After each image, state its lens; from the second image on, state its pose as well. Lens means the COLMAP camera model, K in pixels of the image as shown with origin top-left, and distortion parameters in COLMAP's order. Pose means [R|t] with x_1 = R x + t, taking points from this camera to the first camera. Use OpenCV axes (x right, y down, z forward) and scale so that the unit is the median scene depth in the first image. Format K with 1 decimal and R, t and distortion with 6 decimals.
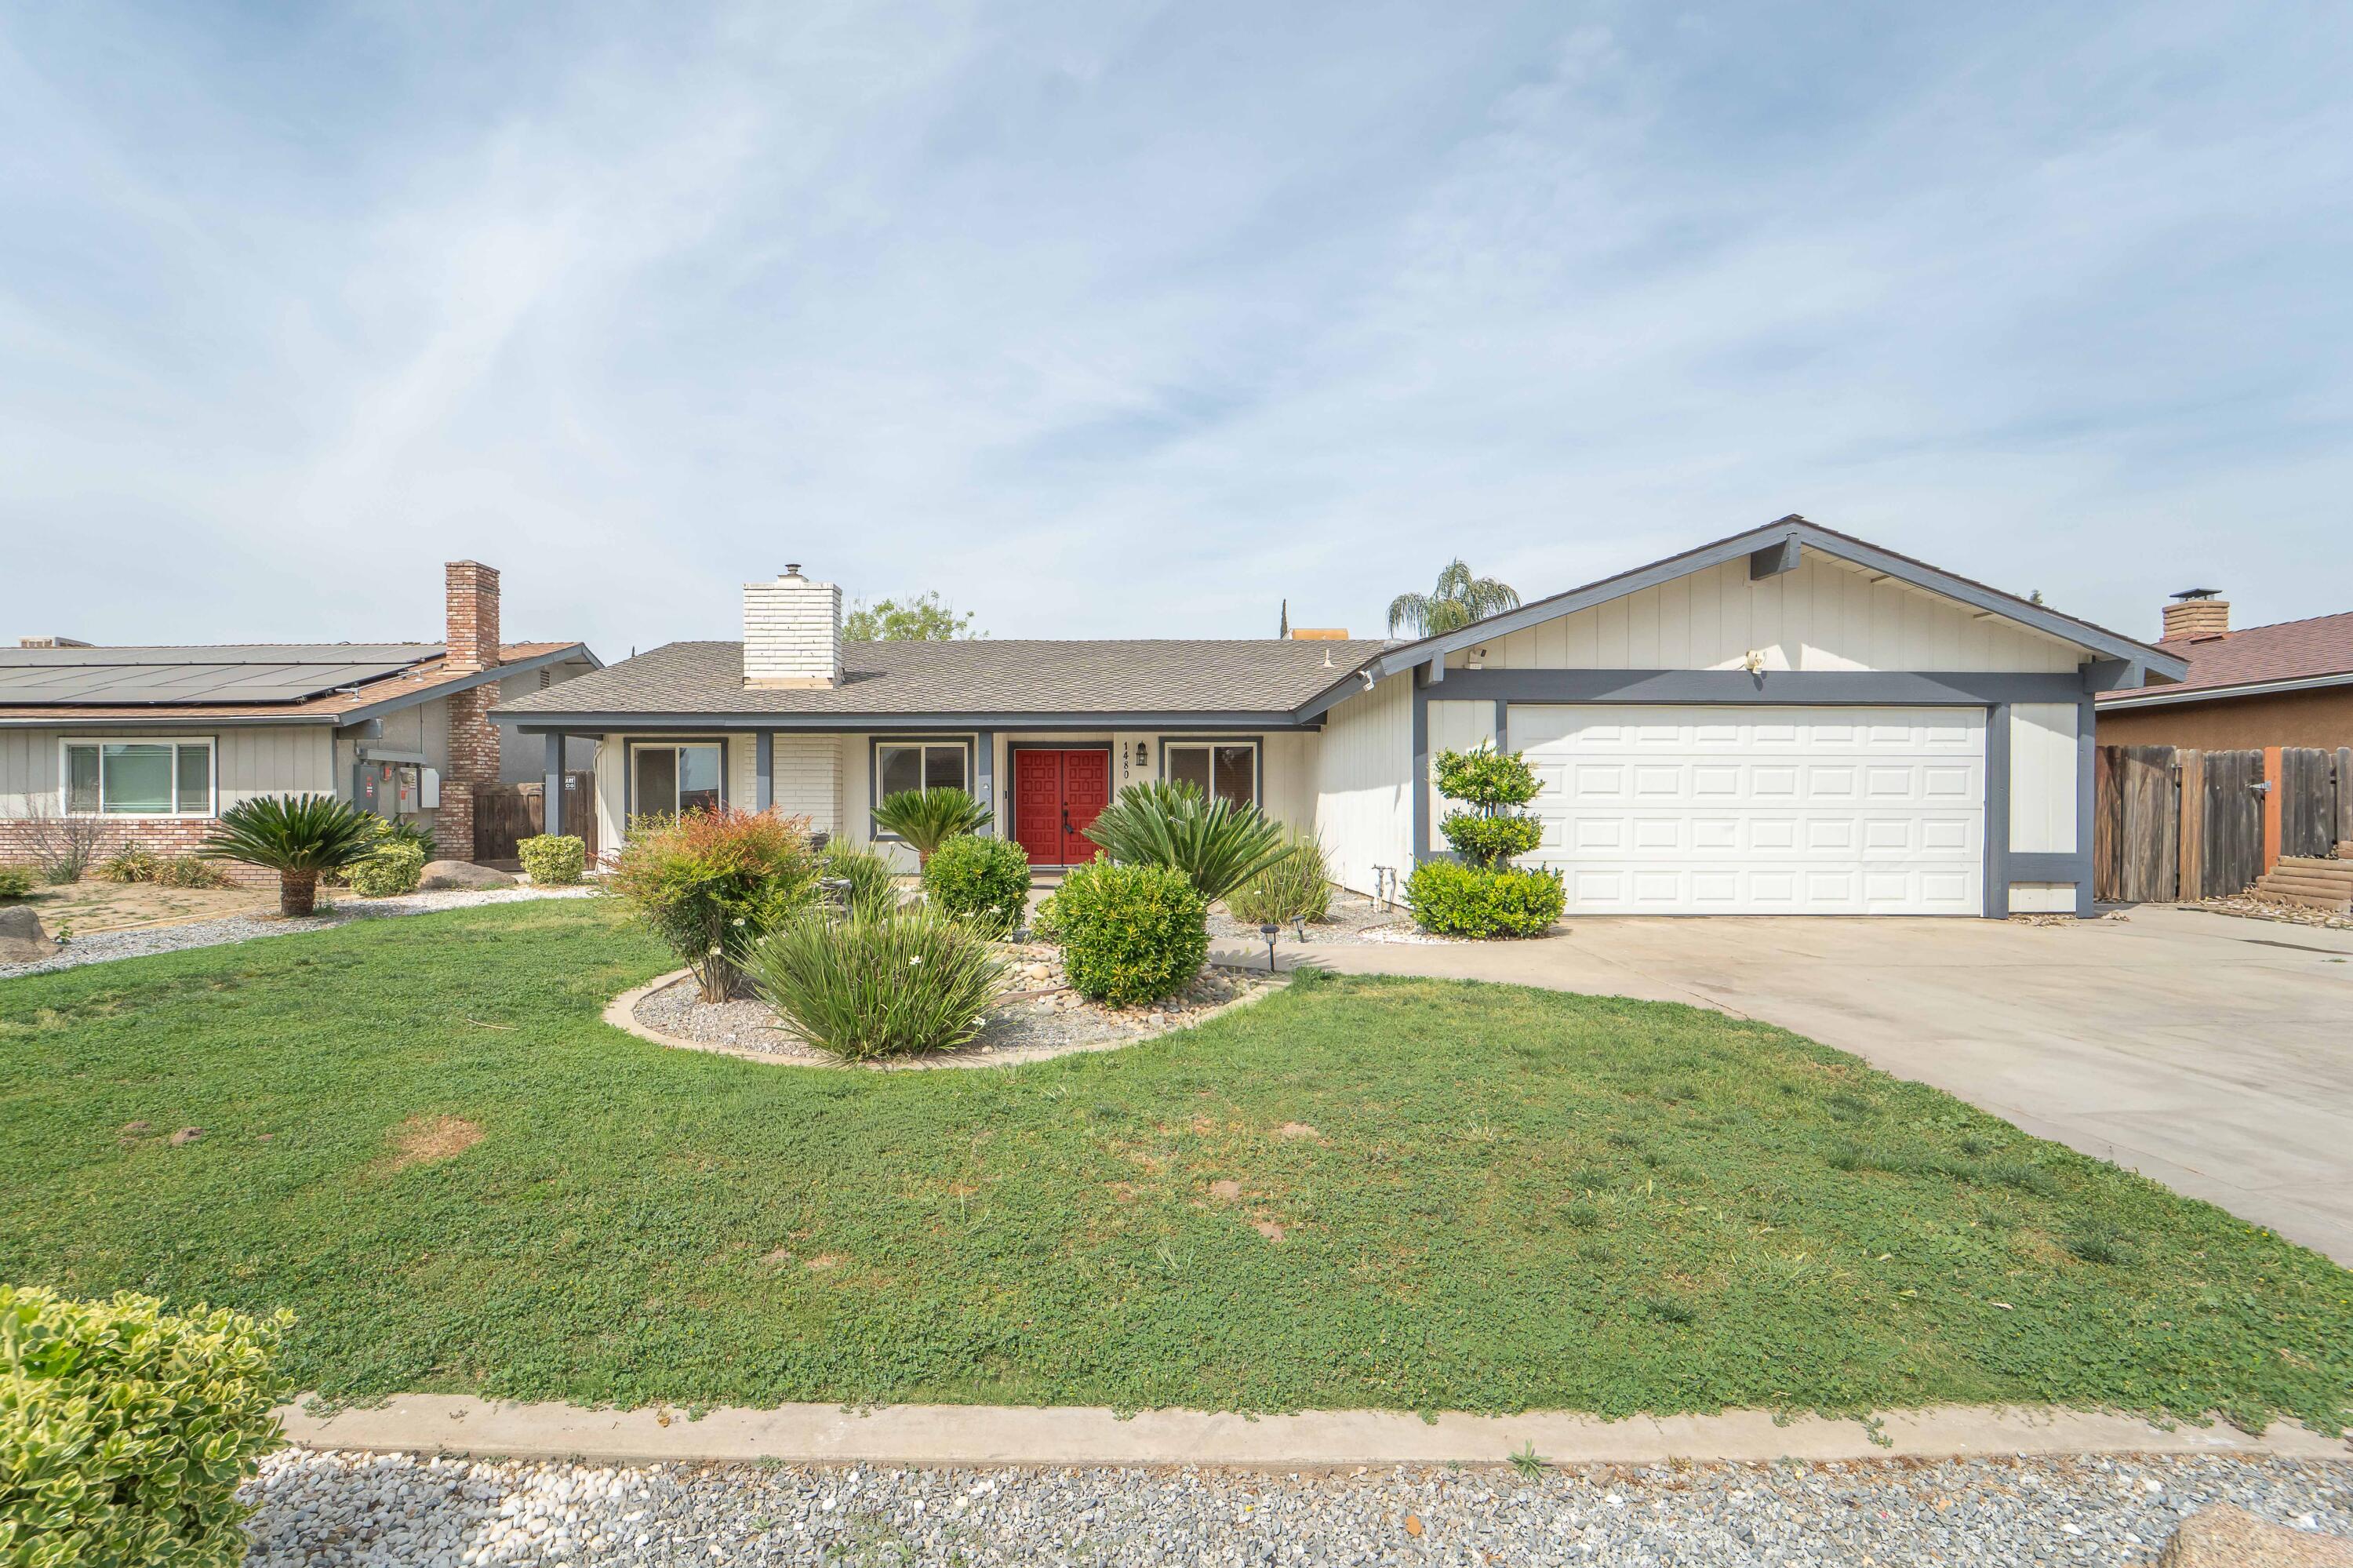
lens RADIAL K [[966.7, 0, 1126.7], [0, 966.7, 822.0], [0, 0, 1]] dist [-0.019066, -0.000150]
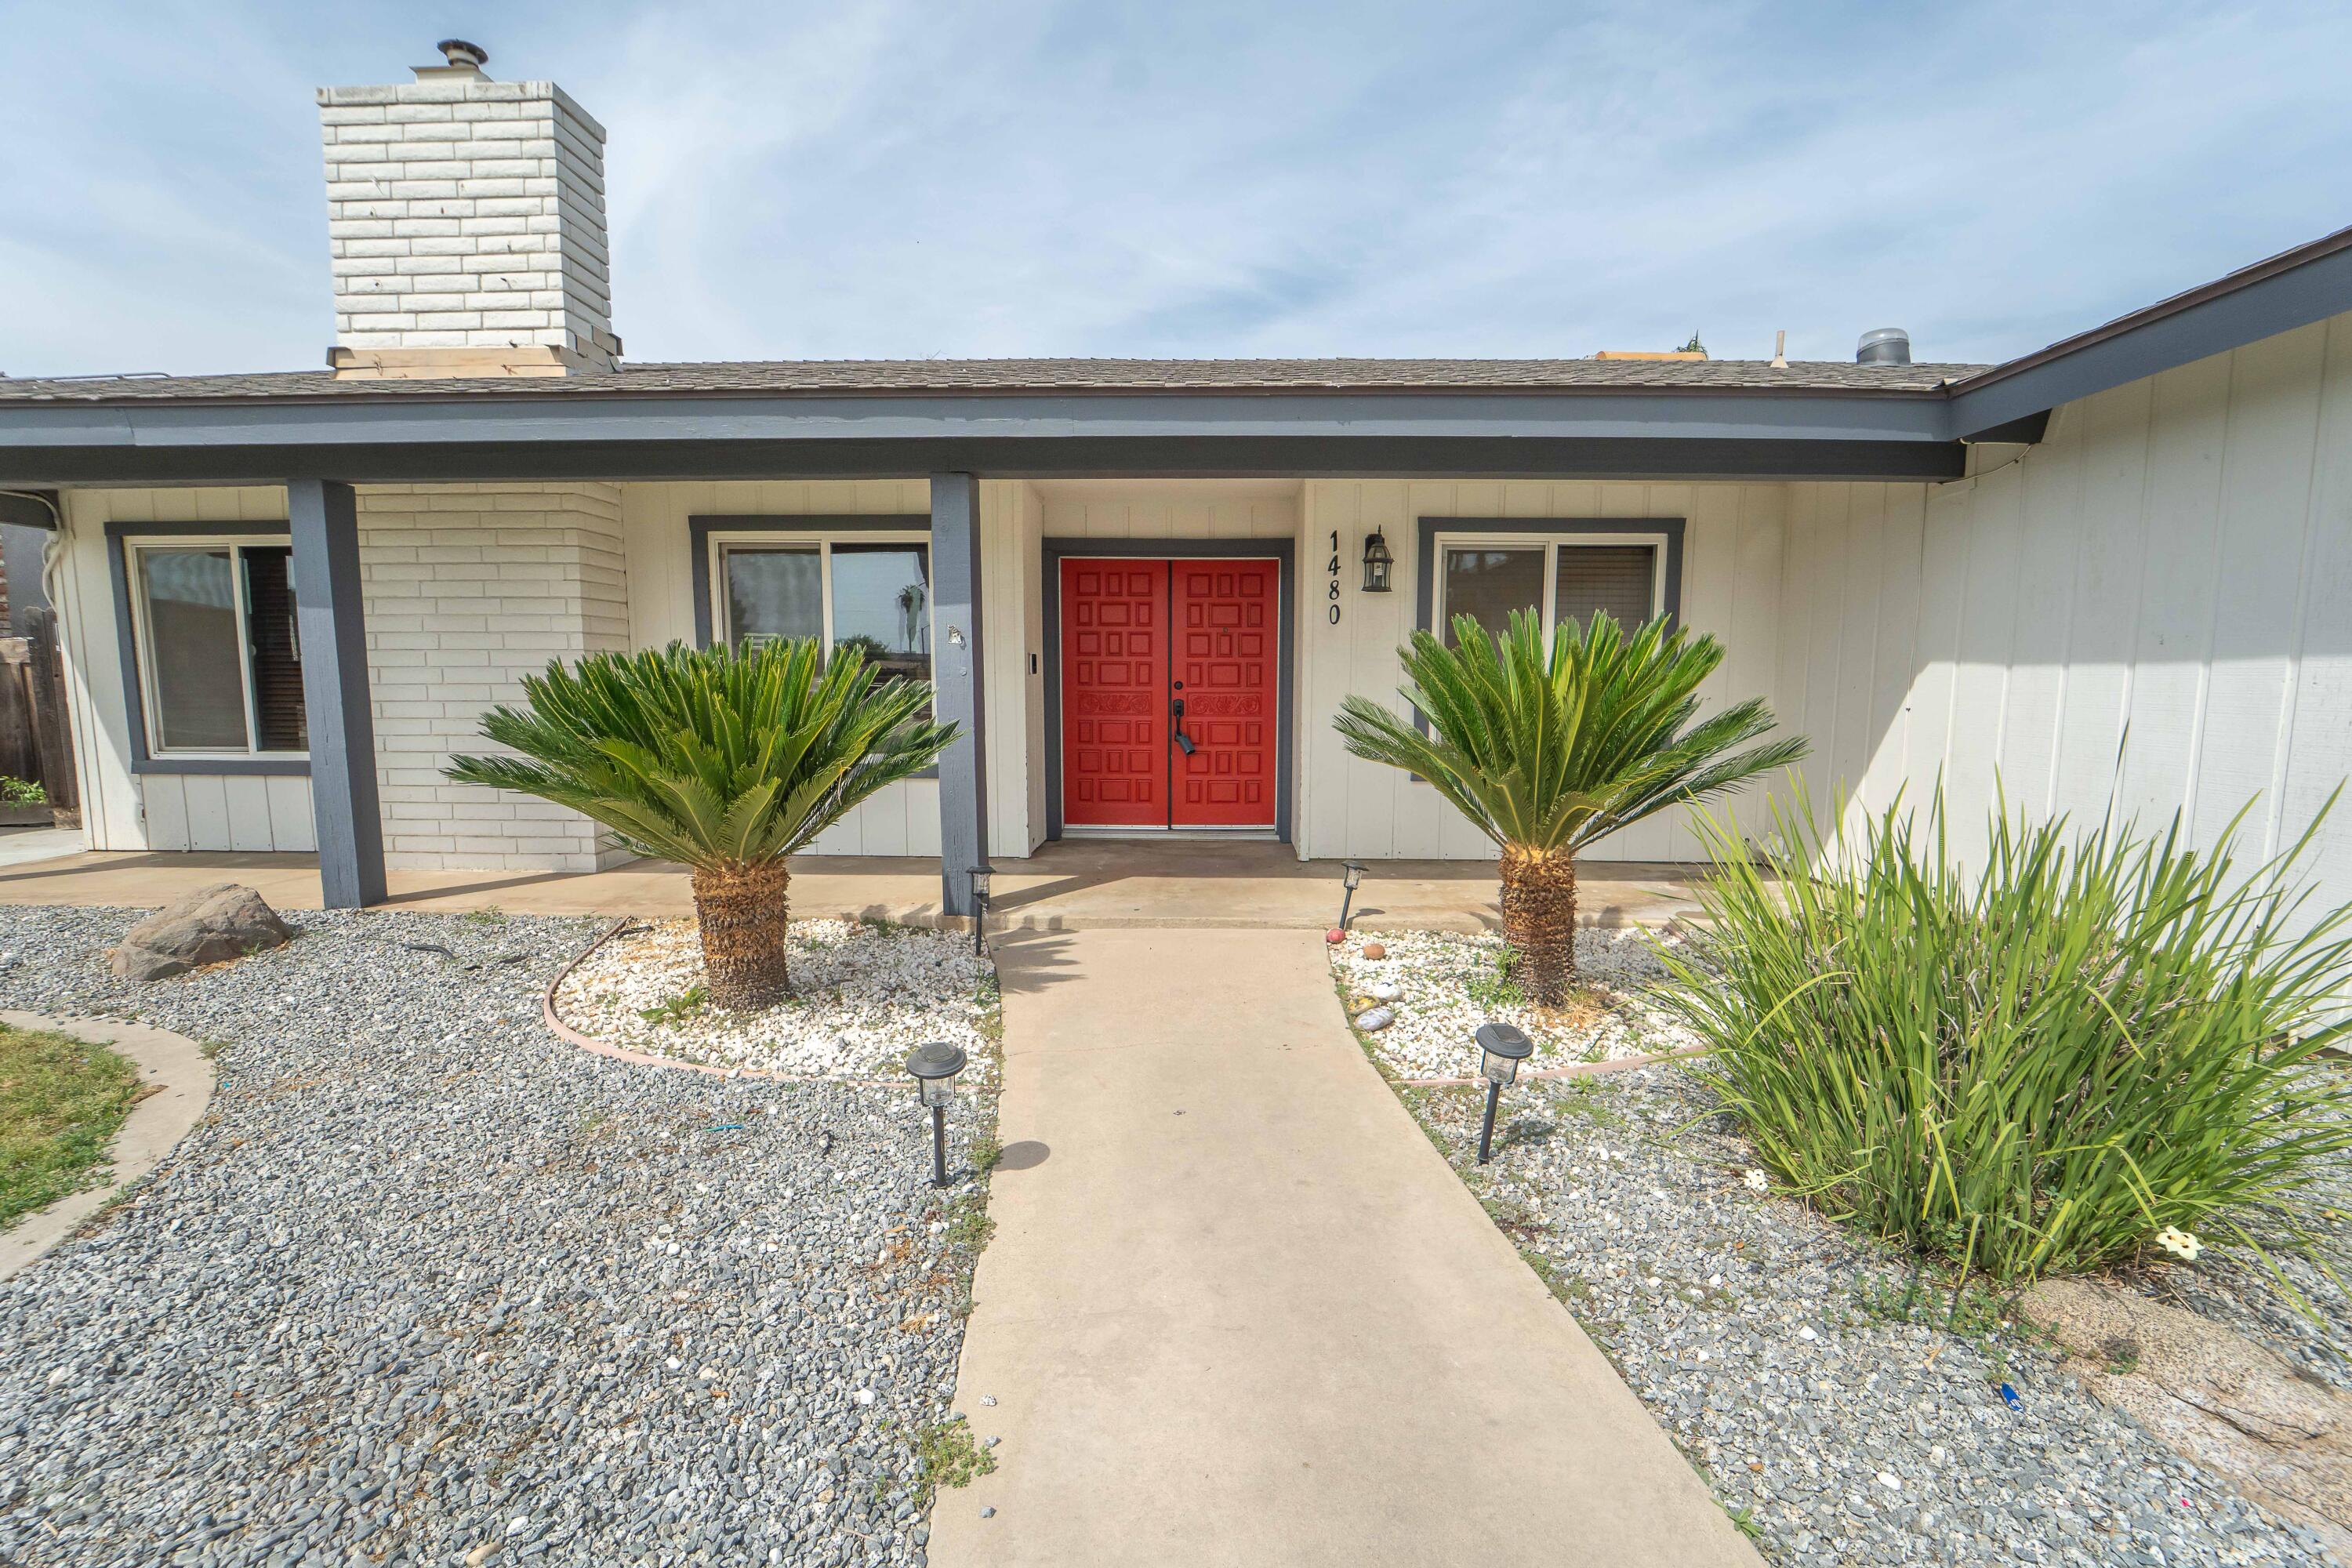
lens RADIAL K [[951.6, 0, 1215.2], [0, 951.6, 794.9], [0, 0, 1]] dist [-0.028400, -0.000127]
pose [[0.999914, 0.004269, 0.012399, -0.090047], [-0.005553, 0.994412, 0.105423, -0.026312], [-0.011880, -0.105483, 0.994350, 0.998399]]
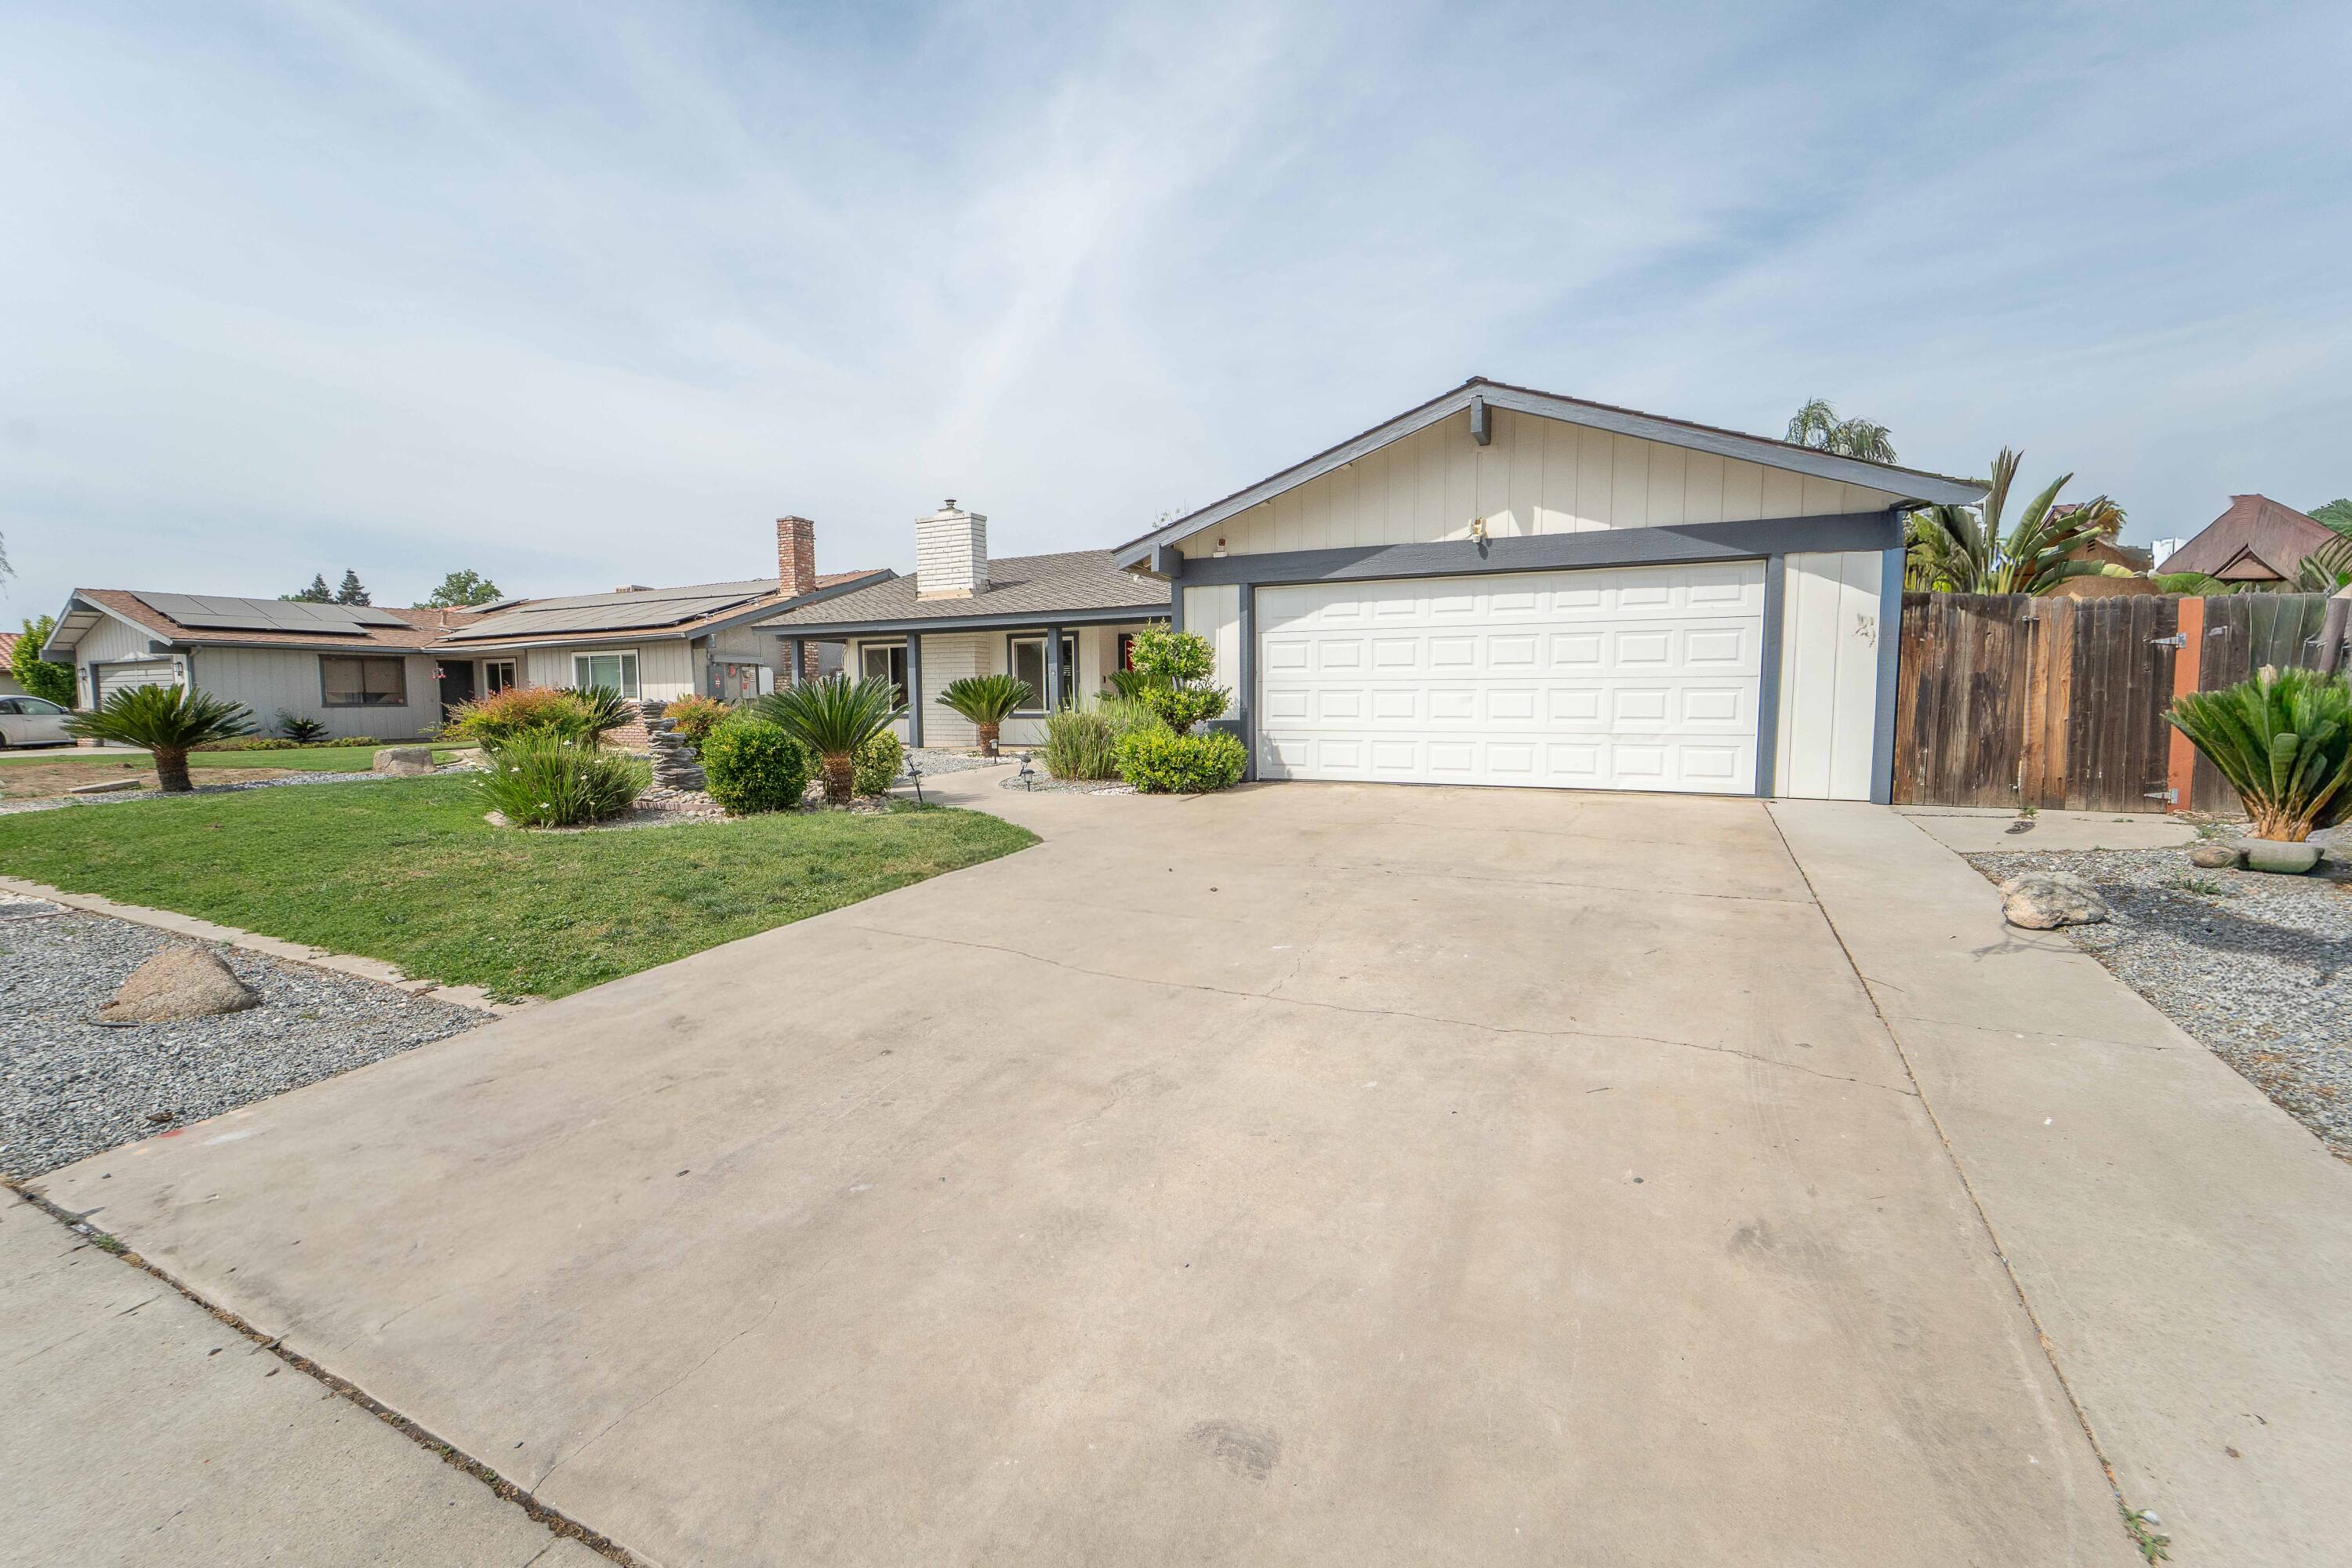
lens RADIAL K [[954.0, 0, 1182.9], [0, 954.0, 788.0], [0, 0, 1]] dist [-0.017748, -0.000161]
pose [[0.901083, 0.034842, -0.432244, 0.794894], [-0.000872, 0.996910, 0.078541, 0.021286], [0.433645, -0.070395, 0.898330, -0.034342]]
